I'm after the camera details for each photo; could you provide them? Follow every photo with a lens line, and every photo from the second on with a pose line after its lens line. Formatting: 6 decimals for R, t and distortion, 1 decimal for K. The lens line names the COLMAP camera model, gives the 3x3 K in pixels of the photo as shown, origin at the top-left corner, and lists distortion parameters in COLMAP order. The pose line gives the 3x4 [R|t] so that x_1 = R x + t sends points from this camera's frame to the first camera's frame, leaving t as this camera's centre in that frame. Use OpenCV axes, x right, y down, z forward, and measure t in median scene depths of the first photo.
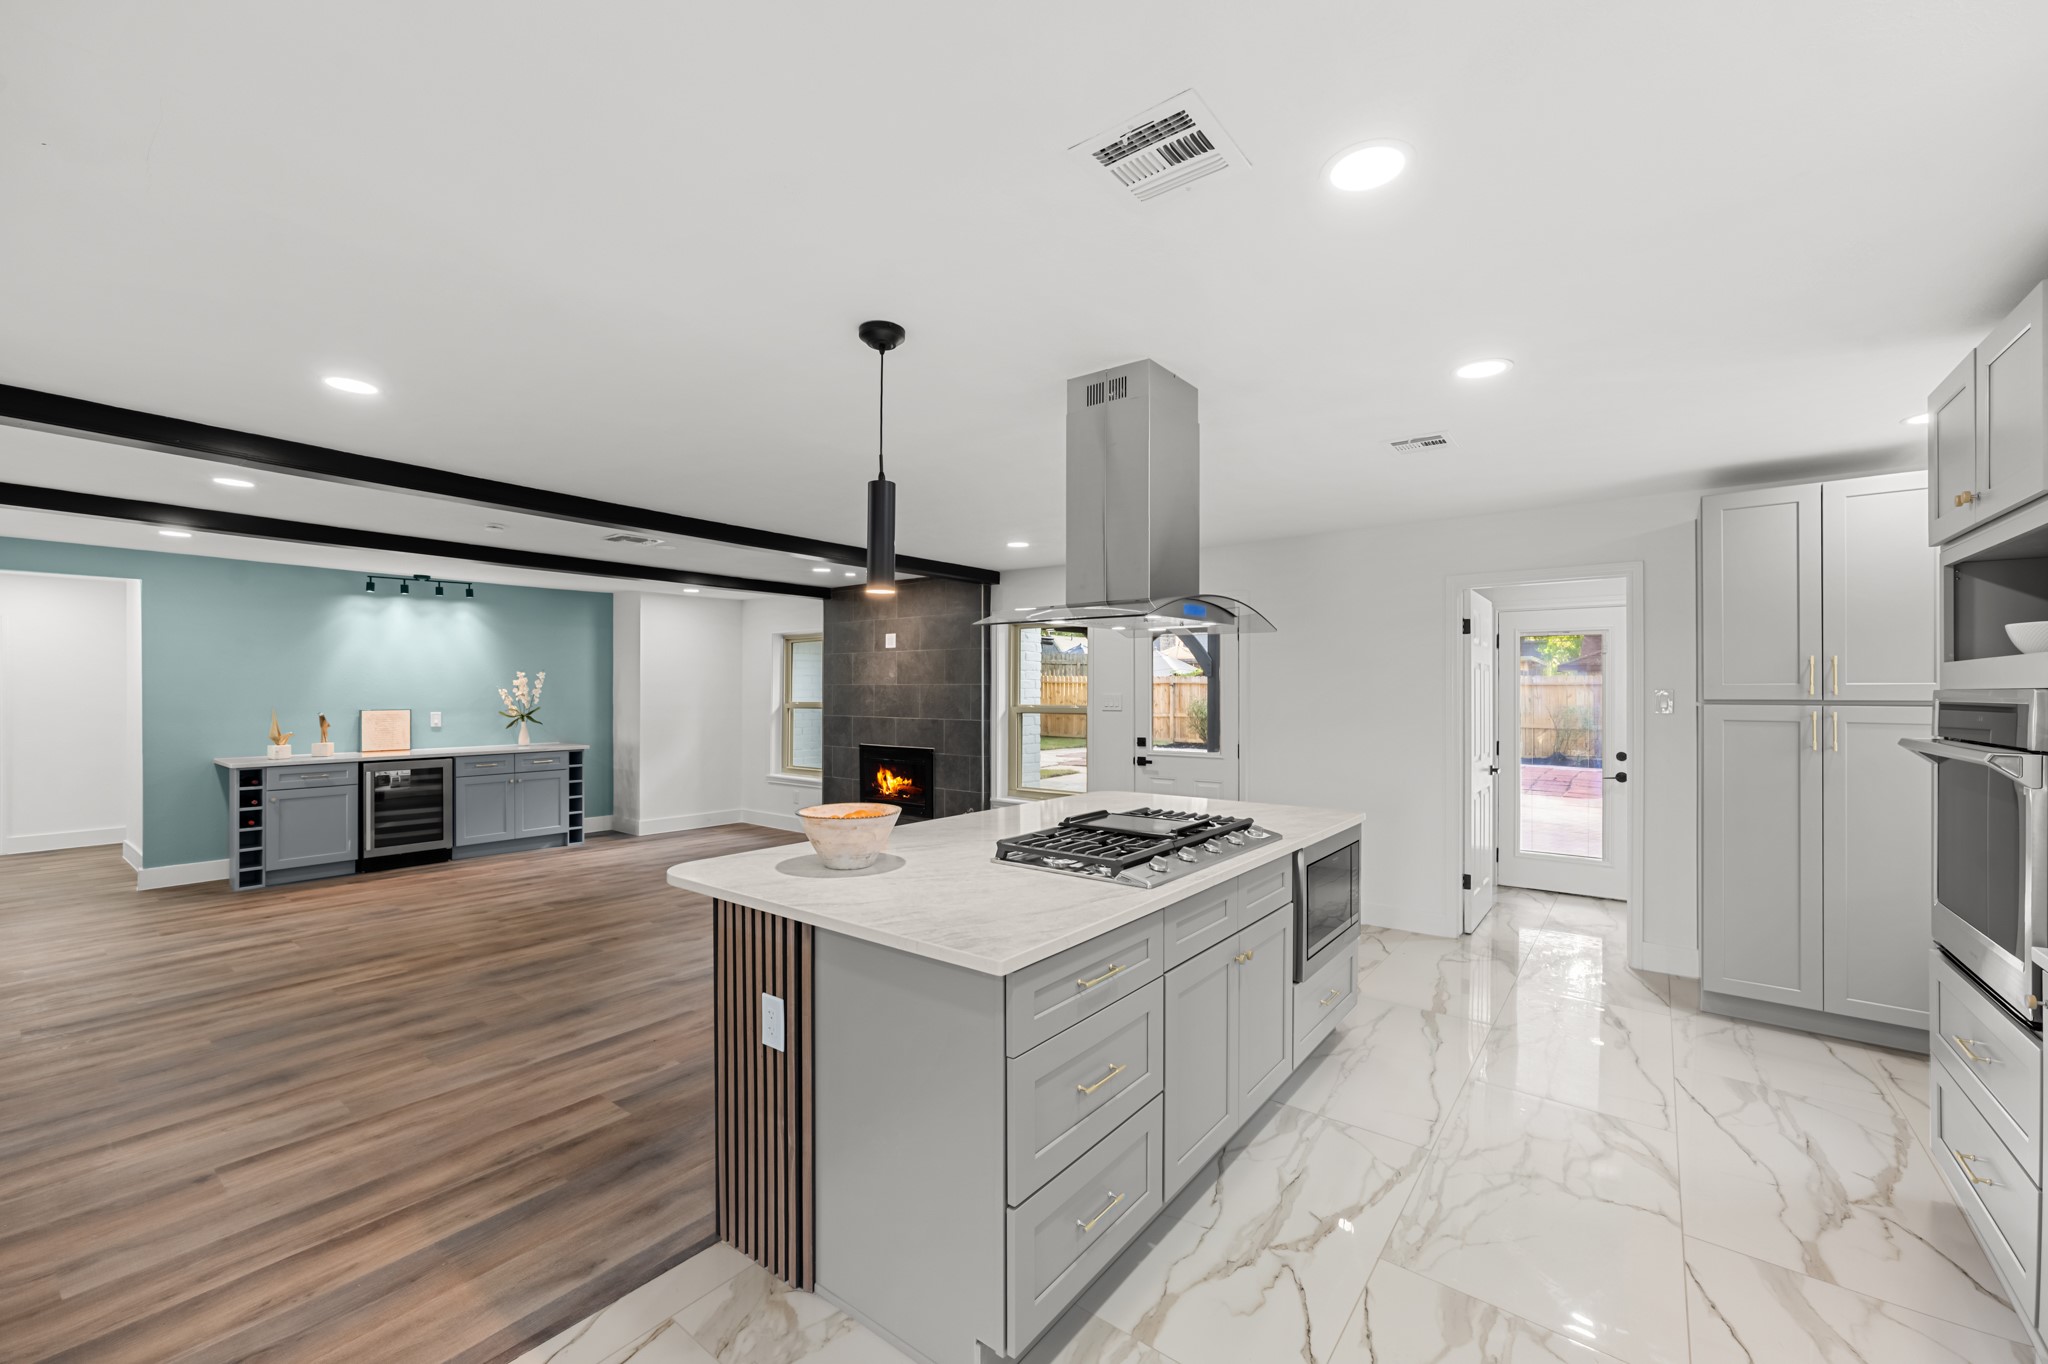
lens RADIAL K [[816.5, 0, 1021.3], [0, 816.5, 689.5], [0, 0, 1]] dist [-0.019685, 0.009943]
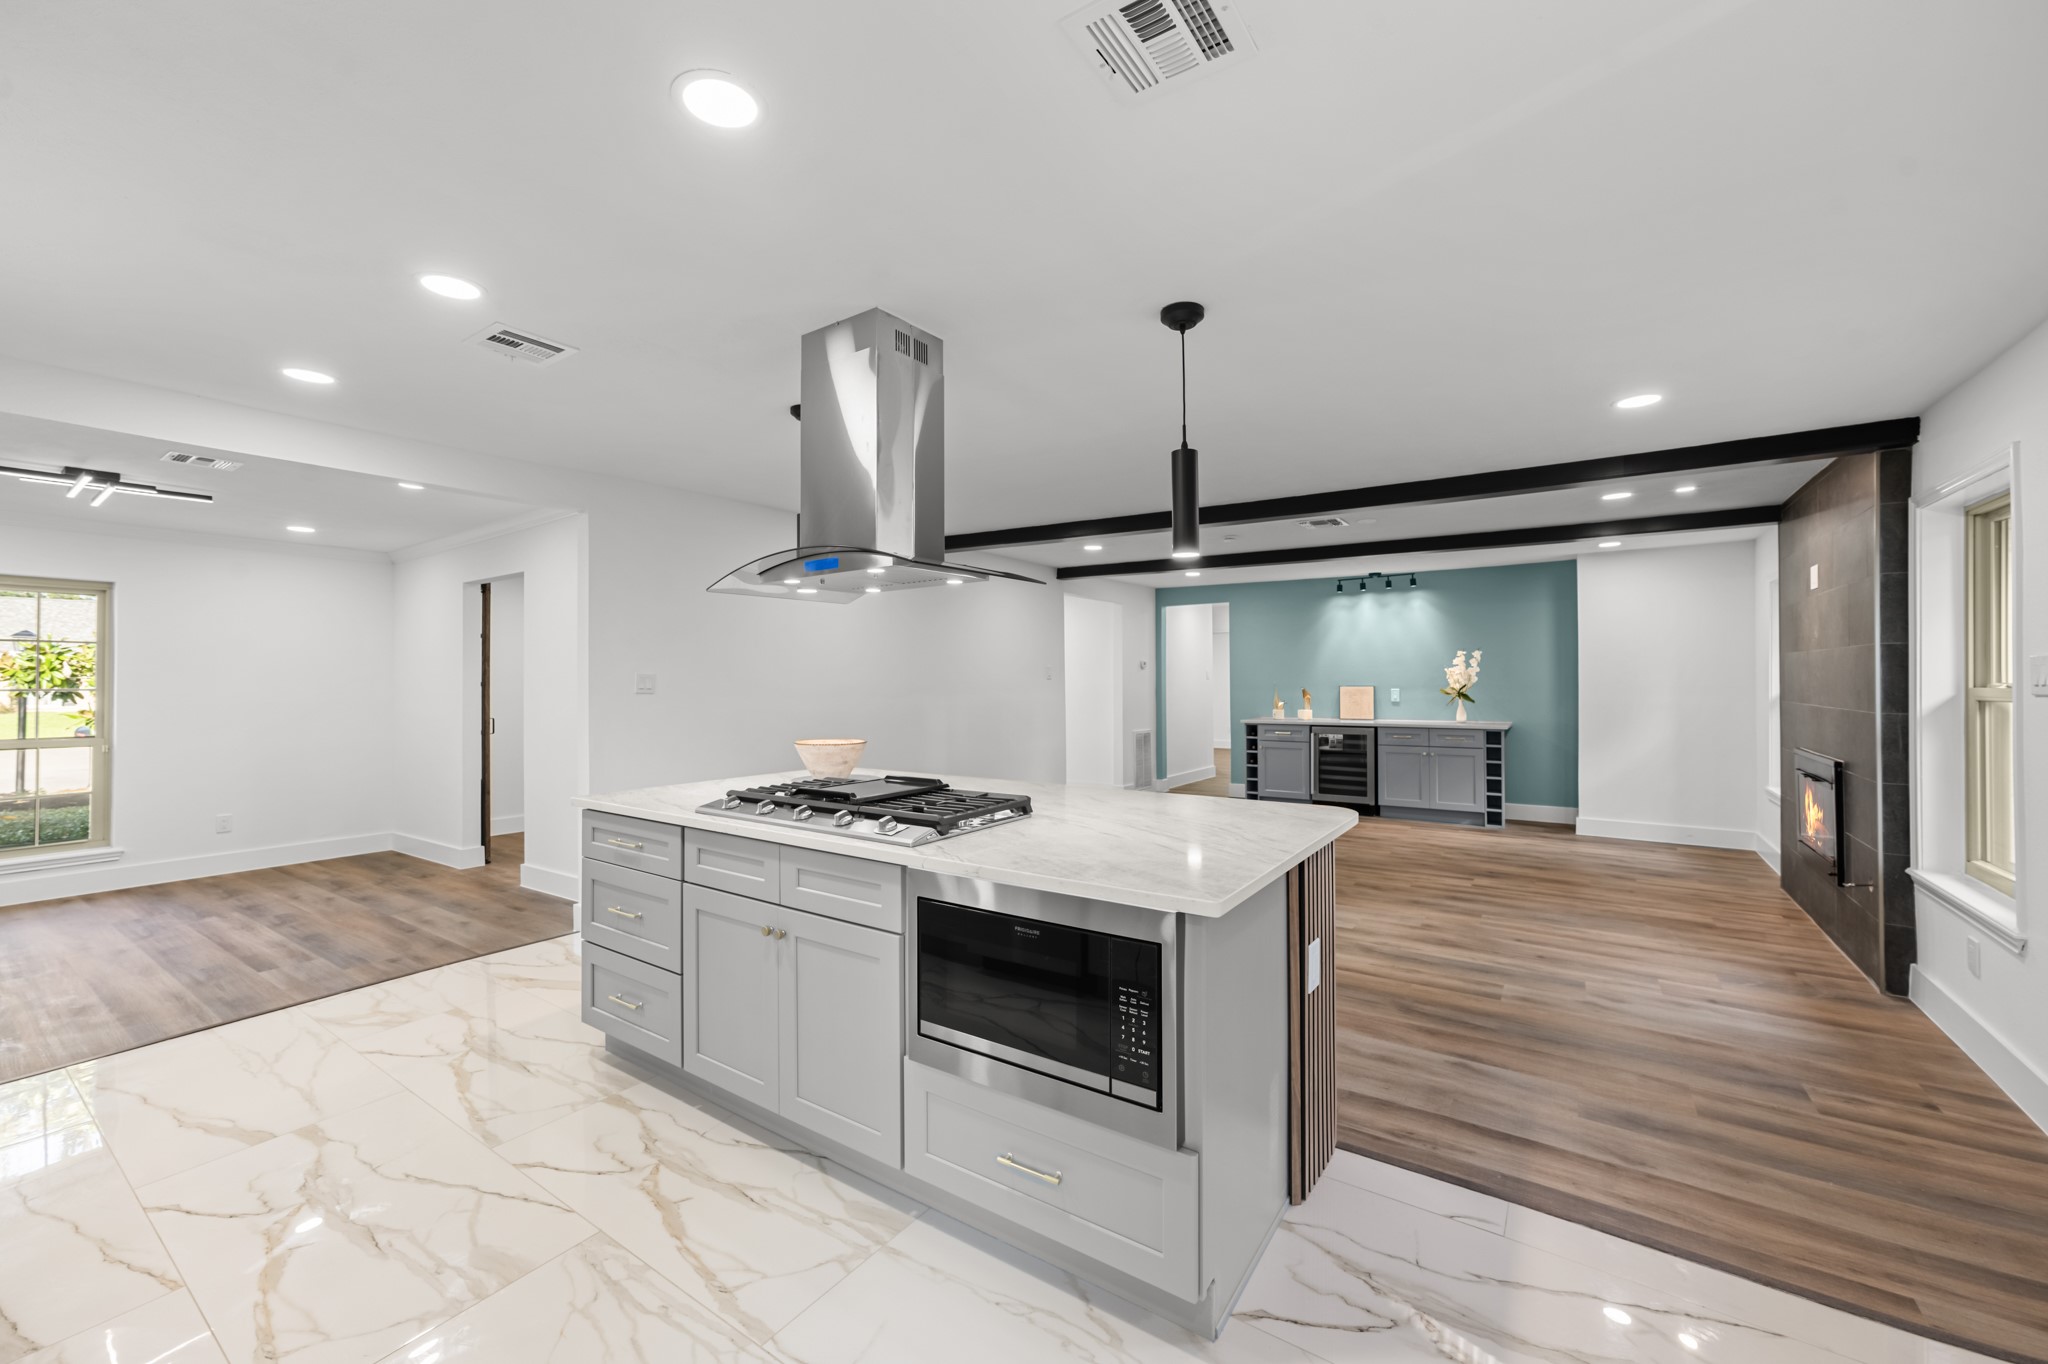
lens RADIAL K [[816.5, 0, 1026.7], [0, 816.5, 670.7], [0, 0, 1]] dist [-0.019685, 0.009943]
pose [[0.059390, -0.012891, -0.998152, 0.697582], [0.005204, 0.999907, -0.012604, 0.024082], [0.998221, -0.004446, 0.059452, 0.701809]]
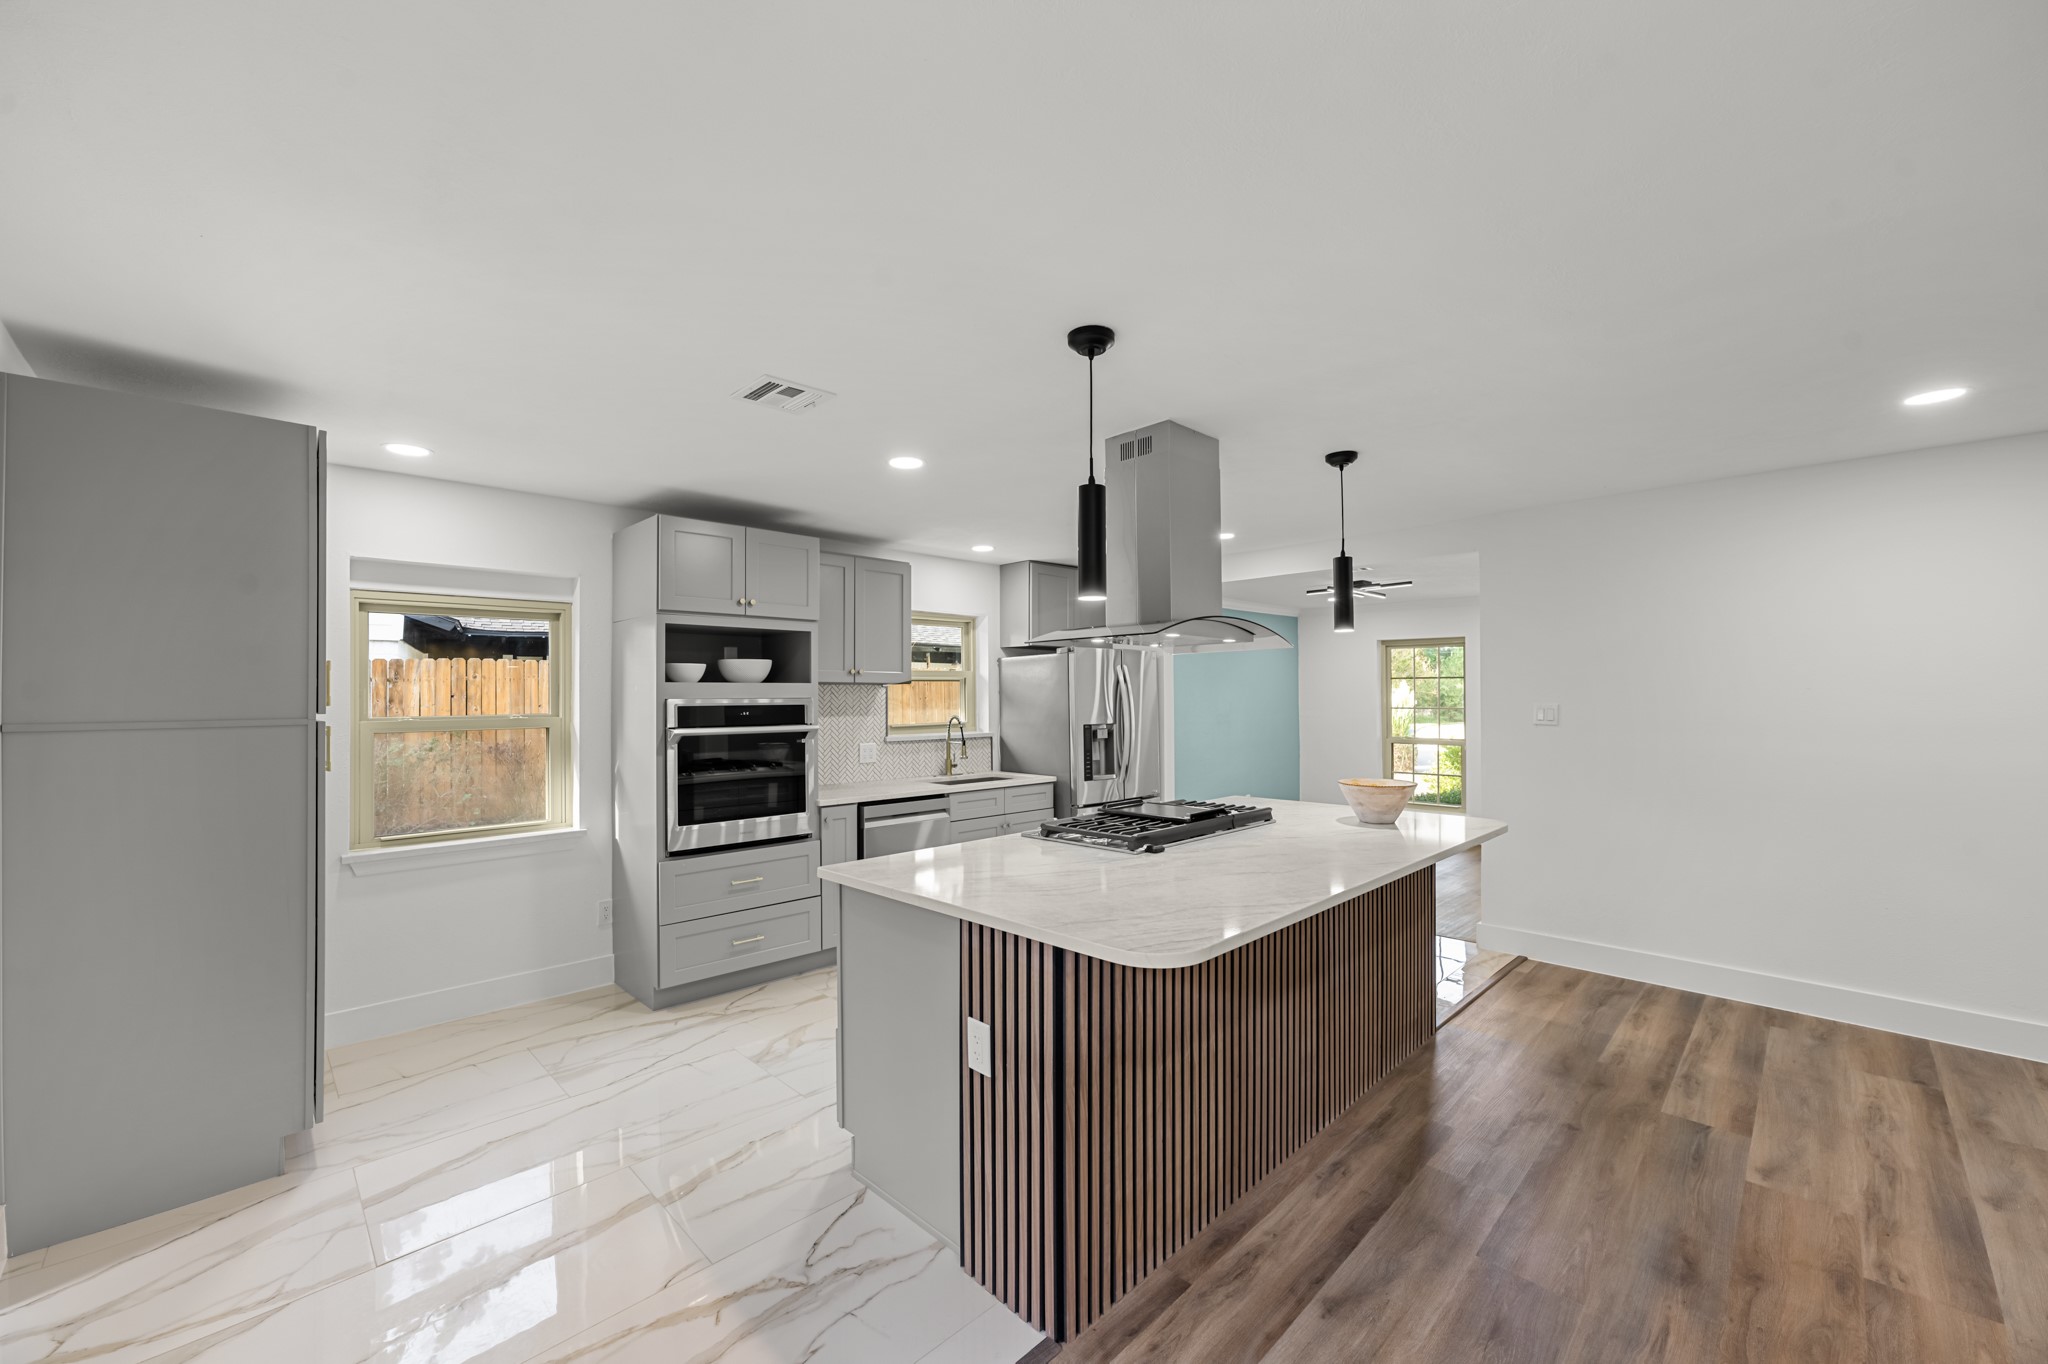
lens RADIAL K [[816.5, 0, 1018.3], [0, 816.5, 687.1], [0, 0, 1]] dist [-0.019685, 0.009943]
pose [[-0.991909, 0.005347, 0.126839, 0.122752], [0.003725, 0.999908, -0.013020, -0.000364], [-0.126897, -0.012443, -0.991838, 1.381481]]
